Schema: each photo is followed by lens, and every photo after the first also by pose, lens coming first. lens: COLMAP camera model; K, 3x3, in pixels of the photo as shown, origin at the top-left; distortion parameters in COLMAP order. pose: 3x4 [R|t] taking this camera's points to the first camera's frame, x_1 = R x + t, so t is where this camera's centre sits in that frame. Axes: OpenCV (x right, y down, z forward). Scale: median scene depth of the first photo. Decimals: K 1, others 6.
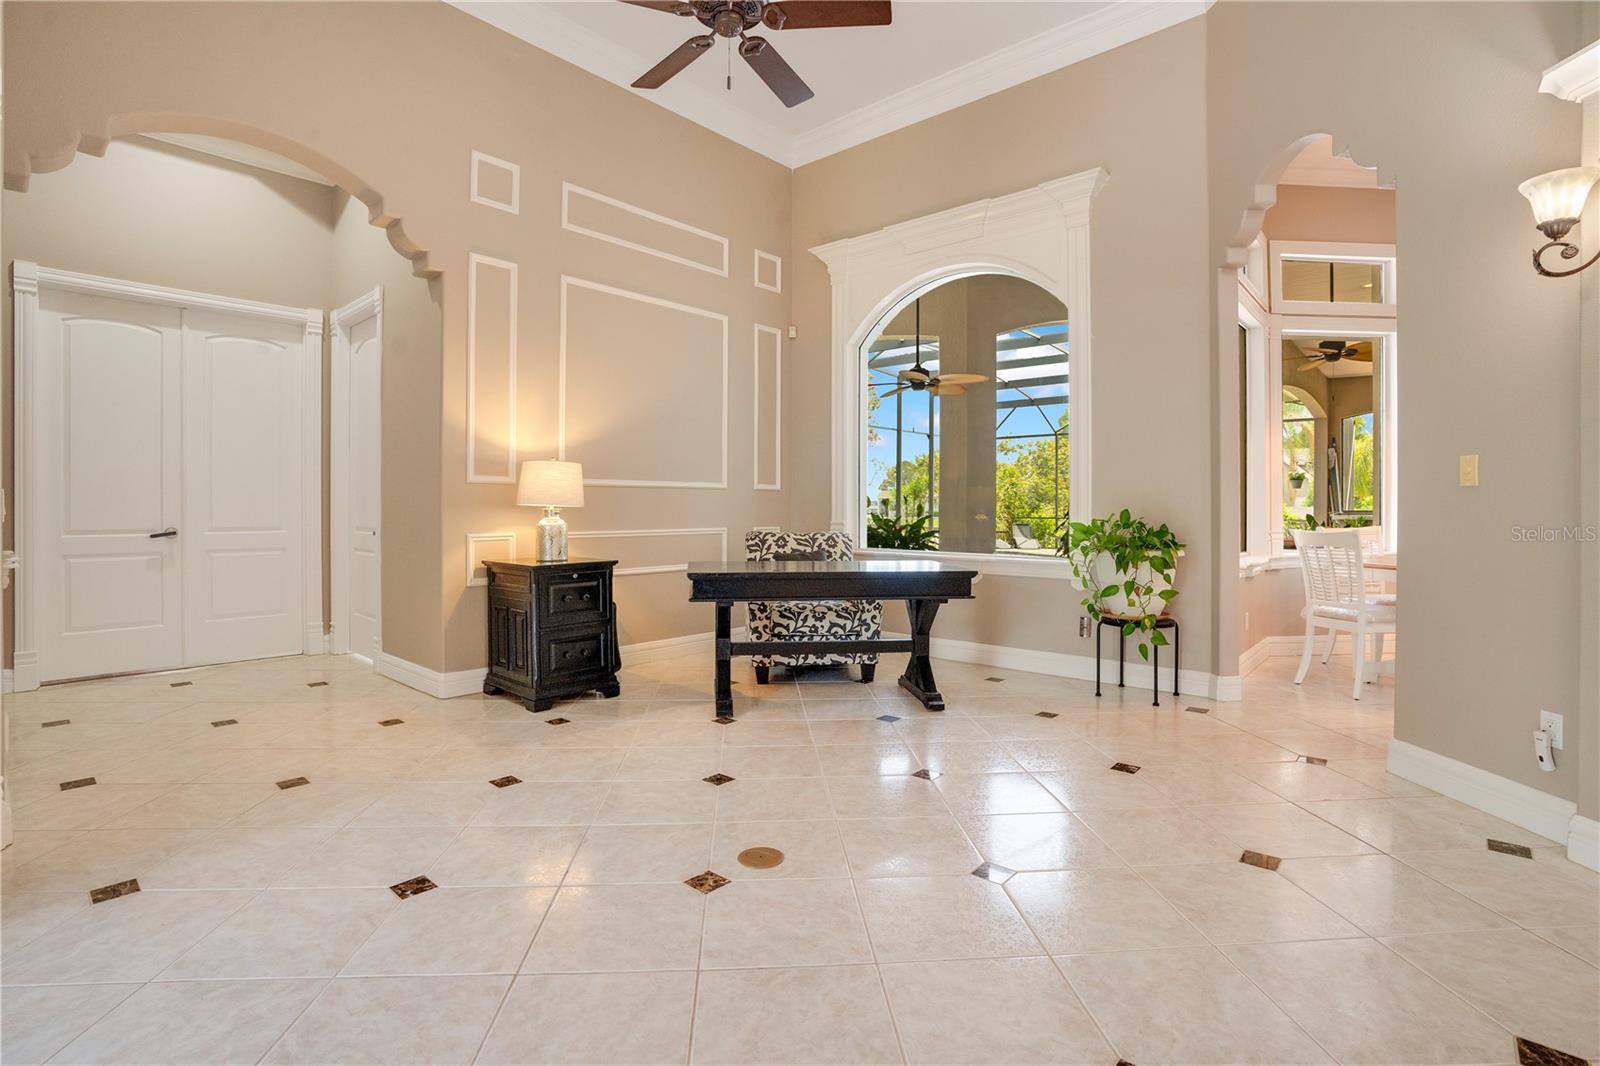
lens RADIAL K [[751.1, 0, 772.6], [0, 751.1, 514.8], [0, 0, 1]] dist [-0.057988, 0.019593]
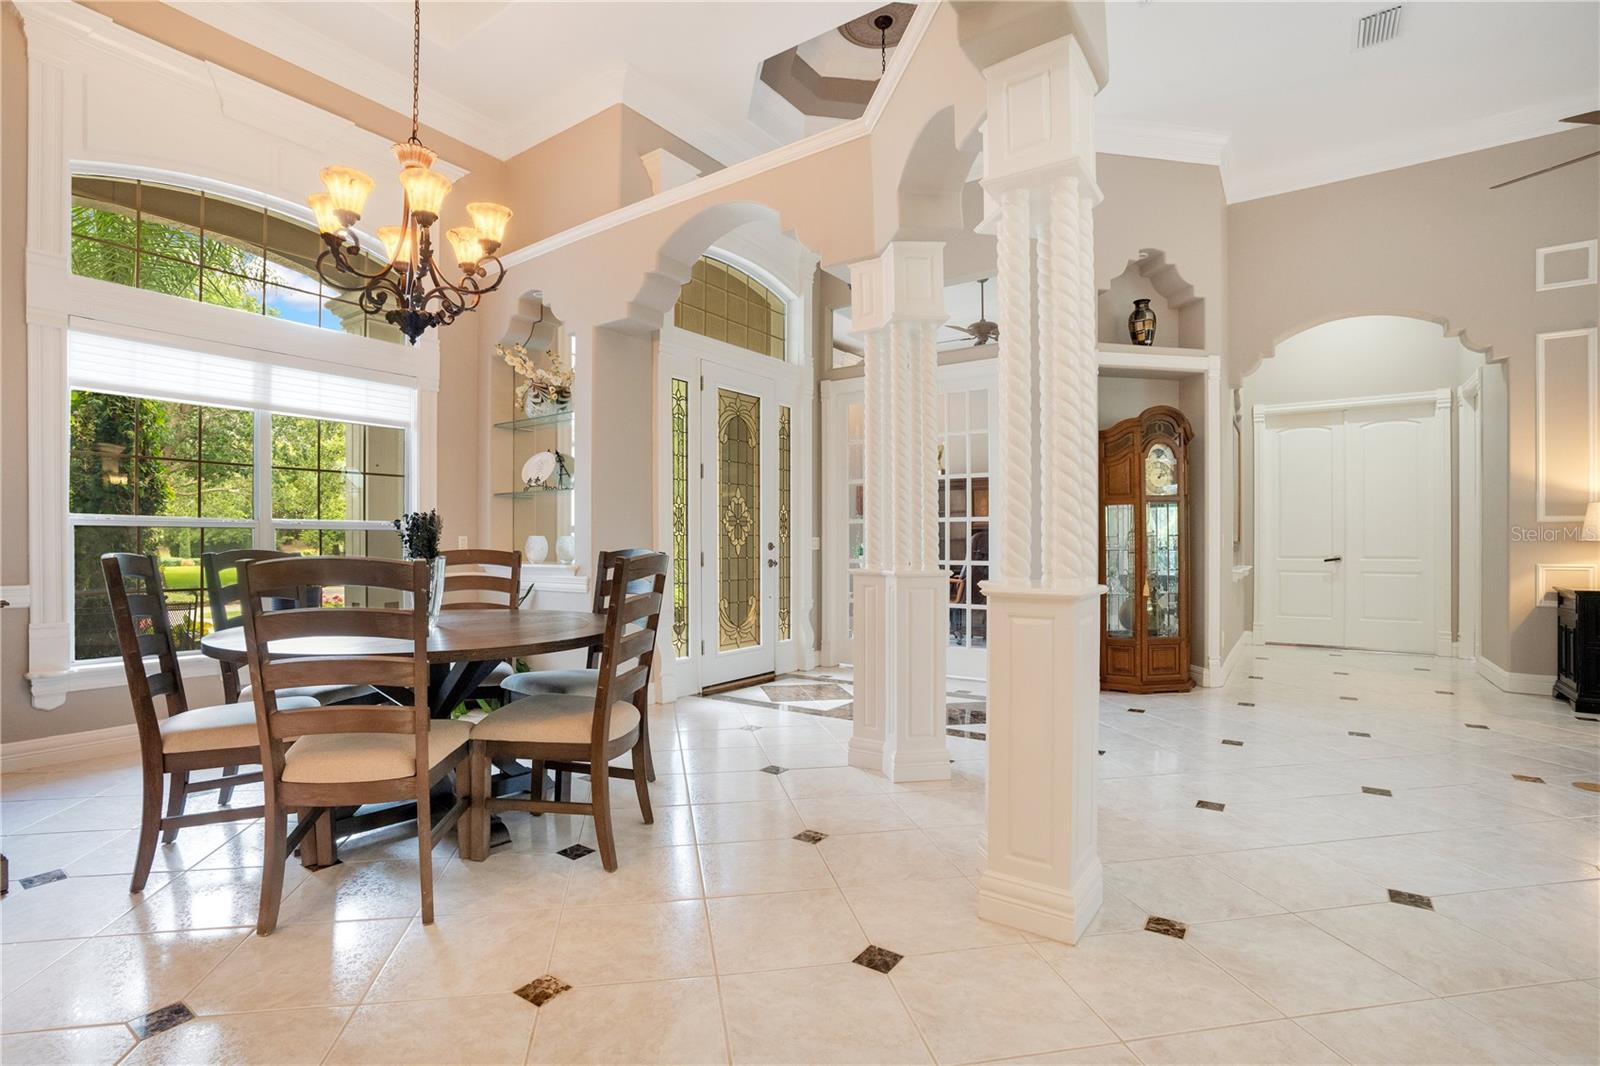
lens RADIAL K [[751.1, 0, 795.8], [0, 751.1, 537.7], [0, 0, 1]] dist [-0.057988, 0.019593]
pose [[0.131957, -0.007289, -0.991229, 0.597906], [-0.006165, 0.999948, -0.008173, -0.000088], [0.991236, 0.007190, 0.131905, -0.363372]]
